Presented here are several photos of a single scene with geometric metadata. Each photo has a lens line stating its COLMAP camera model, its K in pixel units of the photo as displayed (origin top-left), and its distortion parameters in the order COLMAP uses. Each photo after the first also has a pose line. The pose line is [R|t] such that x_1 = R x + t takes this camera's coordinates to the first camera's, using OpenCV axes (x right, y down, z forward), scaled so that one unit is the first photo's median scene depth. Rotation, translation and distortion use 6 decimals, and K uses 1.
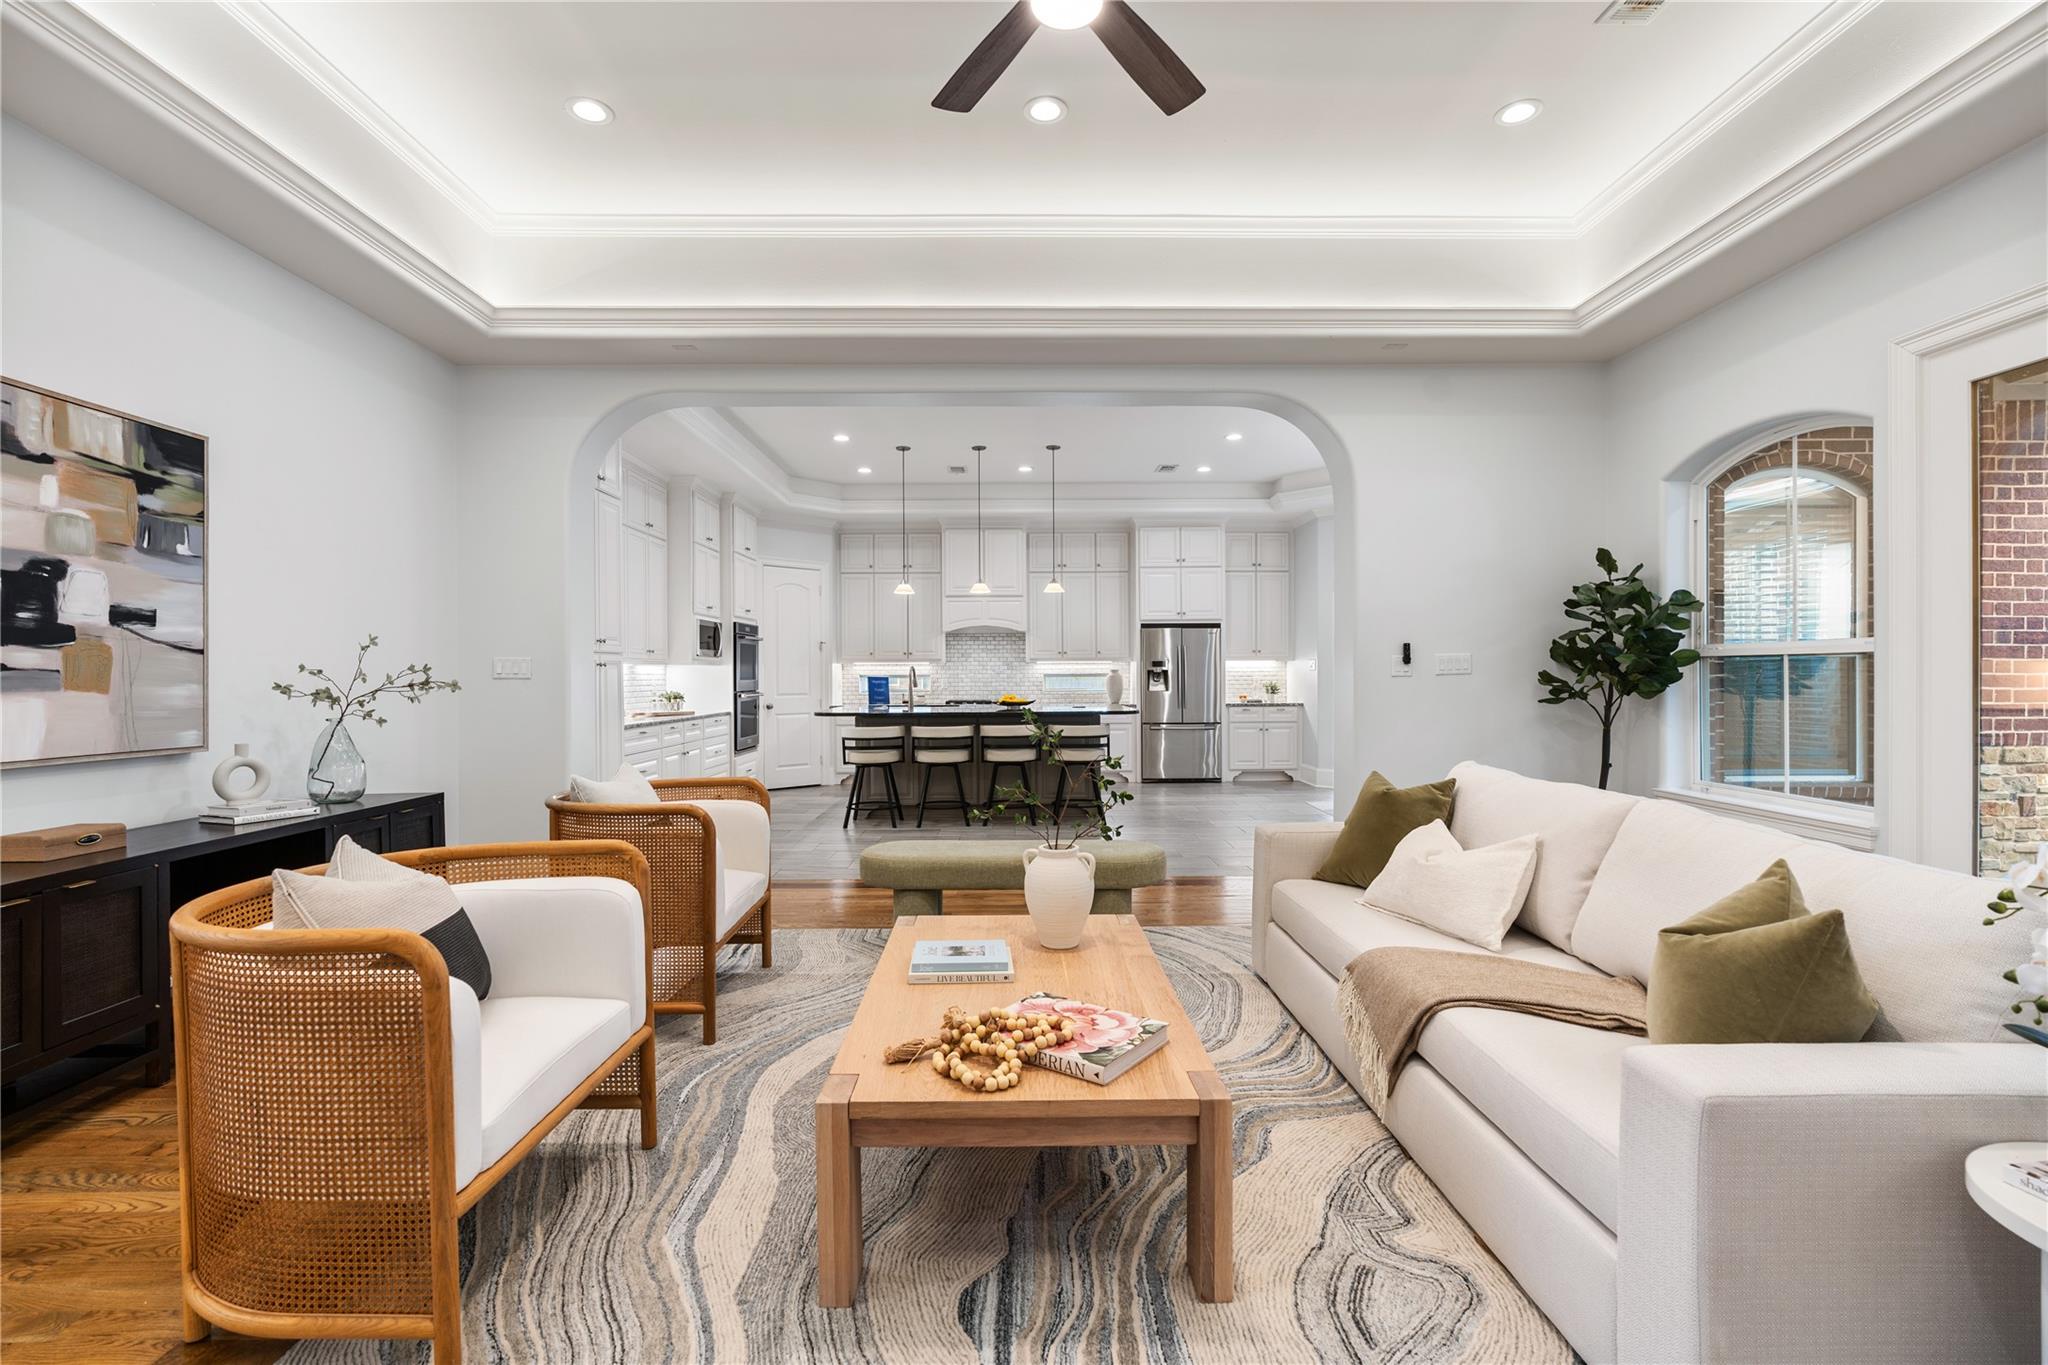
lens RADIAL K [[916.6, 0, 1016.9], [0, 916.6, 677.9], [0, 0, 1]] dist [-0.011960, 0.004616]
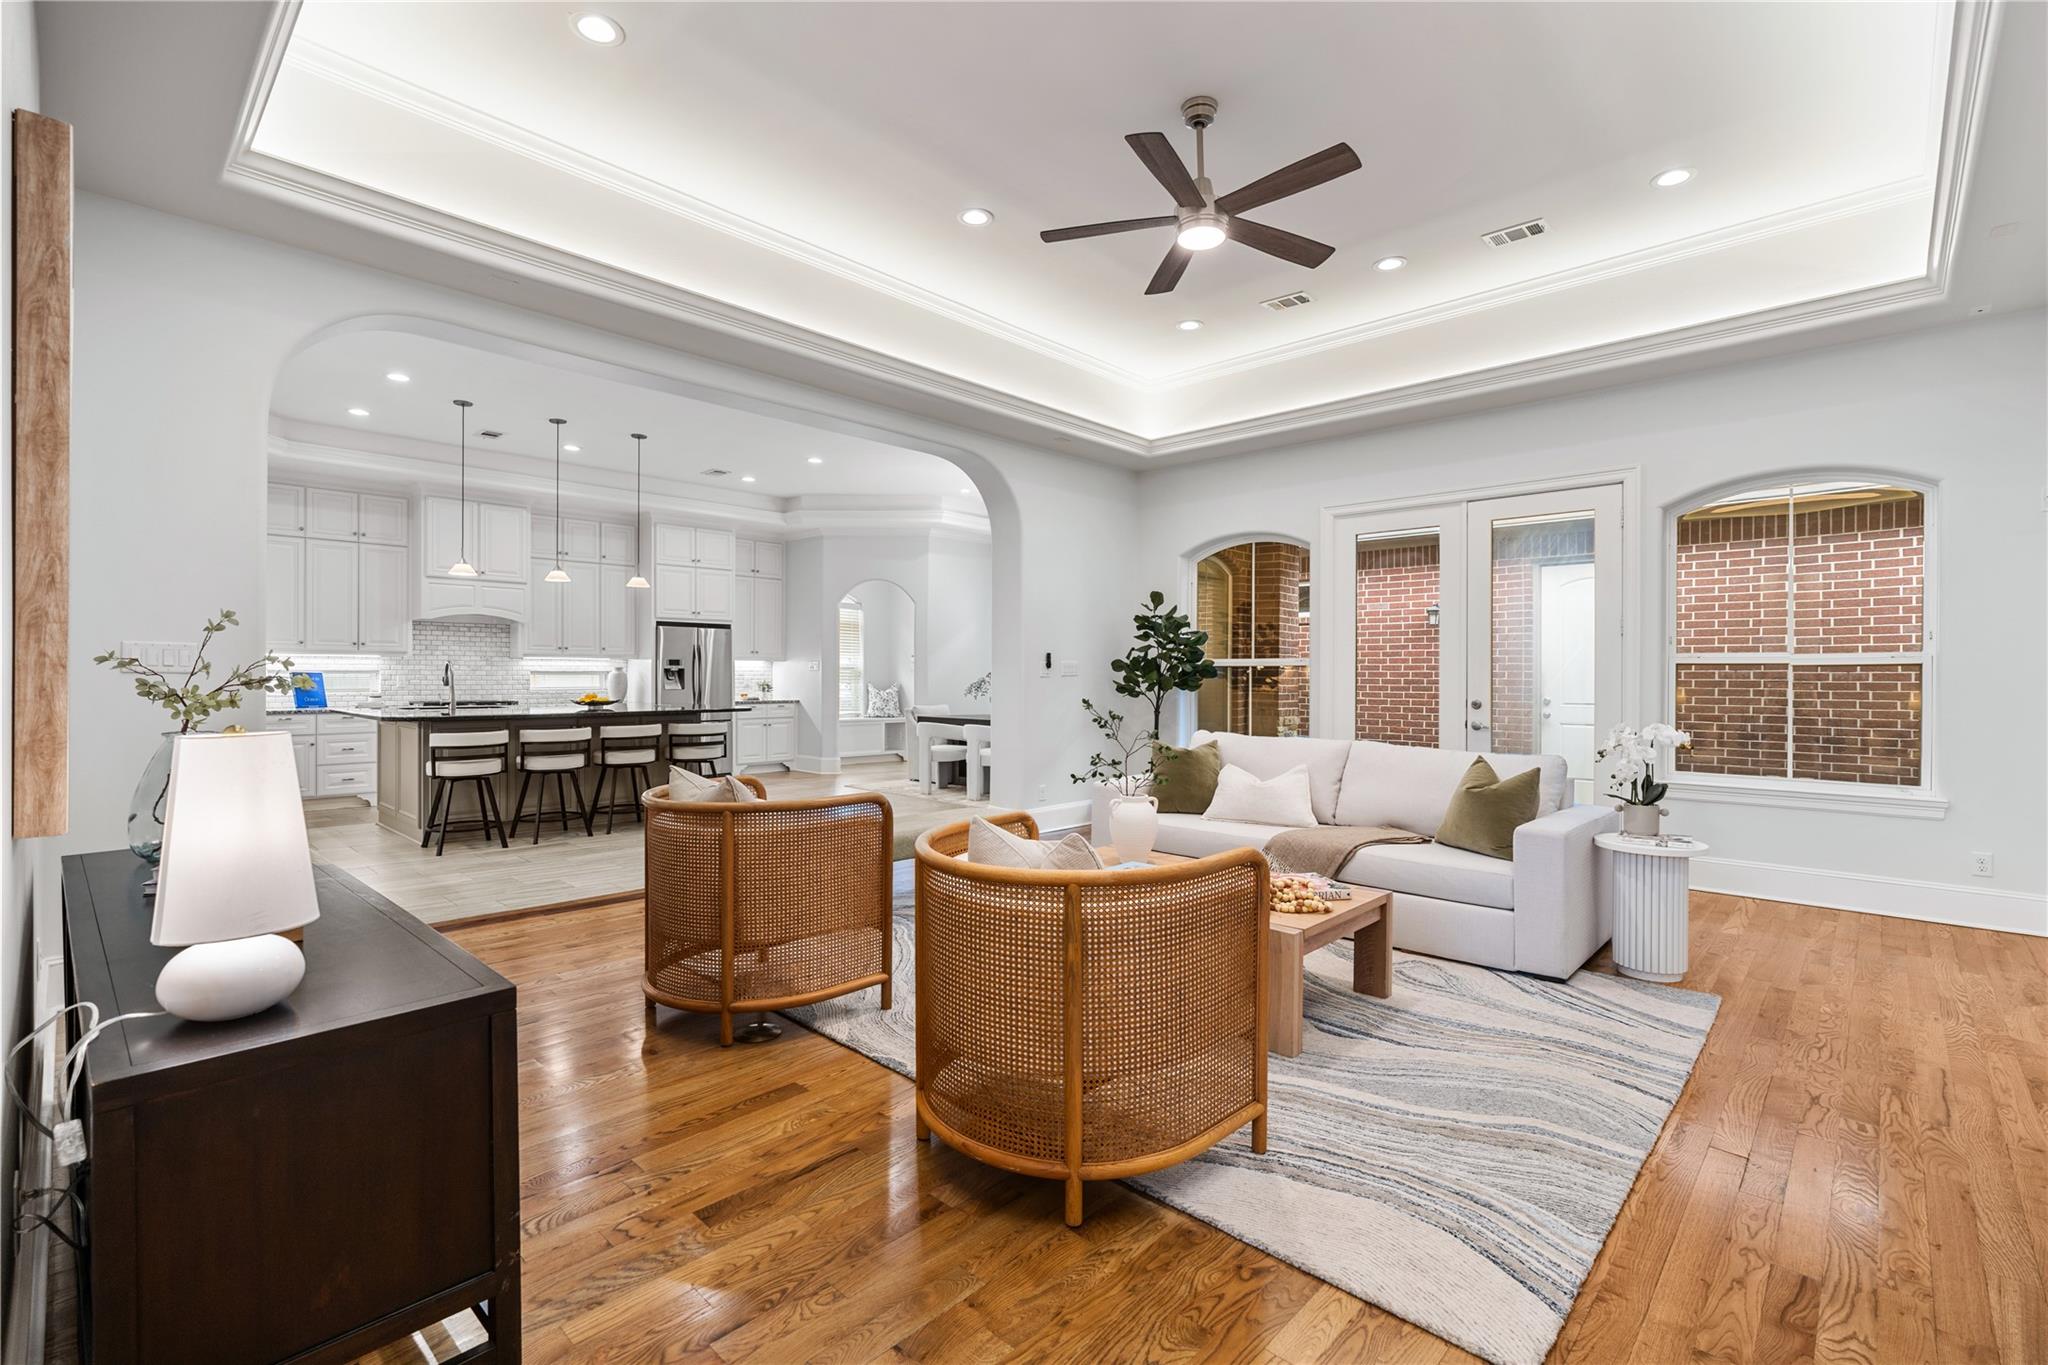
lens RADIAL K [[916.6, 0, 1025.2], [0, 916.6, 673.4], [0, 0, 1]] dist [-0.011960, 0.004616]
pose [[0.692954, 0.008732, 0.720929, -0.609351], [-0.005381, 0.999961, -0.006939, 0.003036], [-0.720961, 0.000929, 0.692975, 0.071318]]
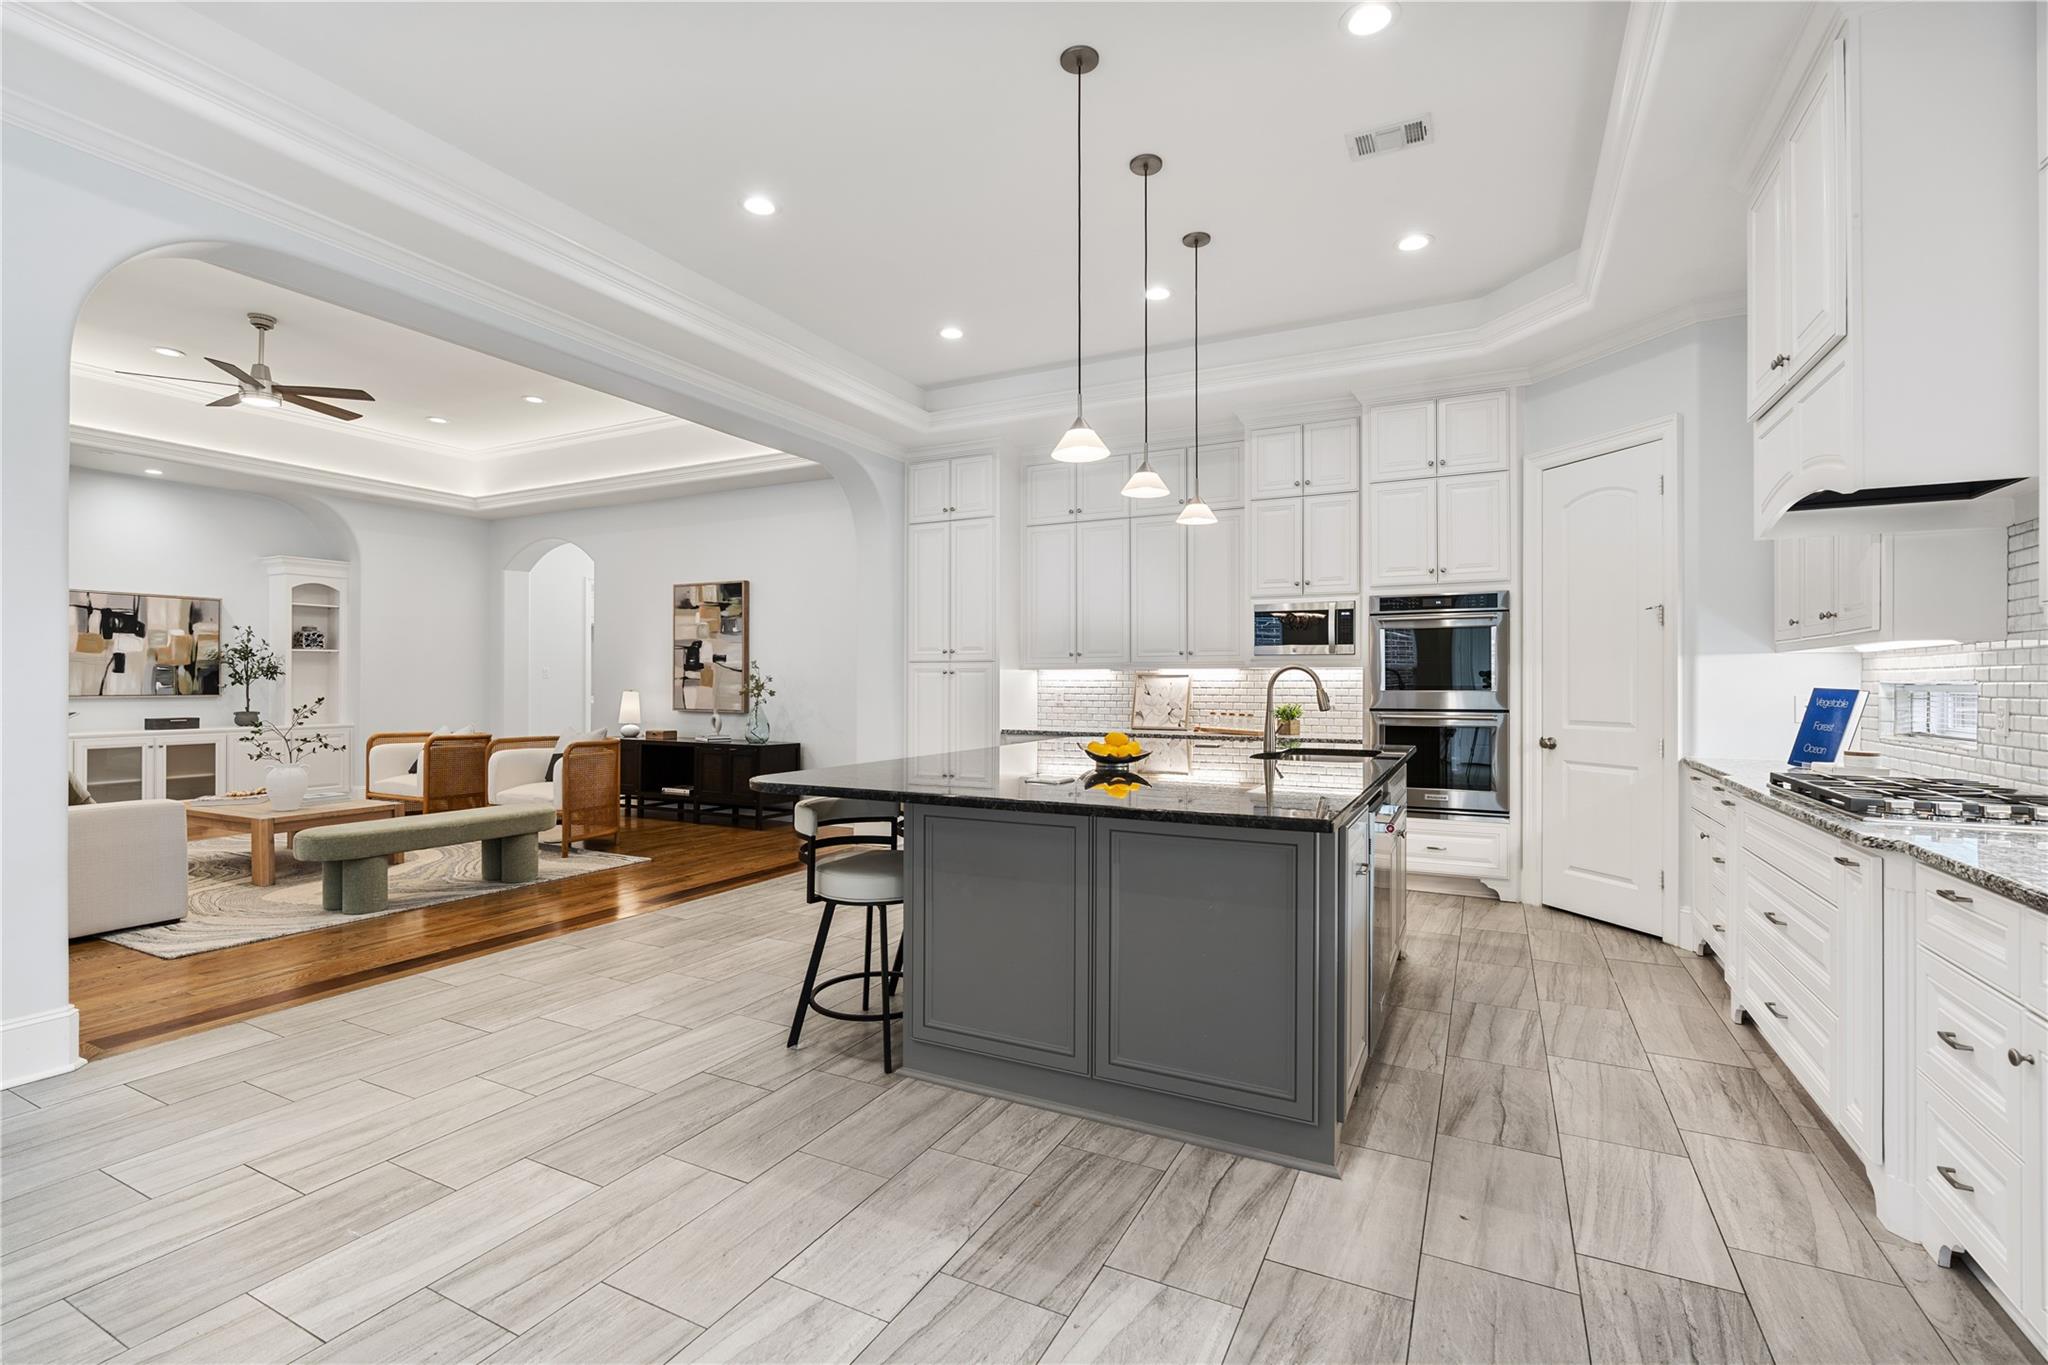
lens RADIAL K [[916.6, 0, 1024.4], [0, 916.6, 677.0], [0, 0, 1]] dist [-0.011960, 0.004616]
pose [[-0.461232, -0.002905, -0.887275, 0.611782], [-0.003737, 0.999992, -0.001331, -0.008642], [0.887271, 0.002702, -0.461240, 1.898645]]
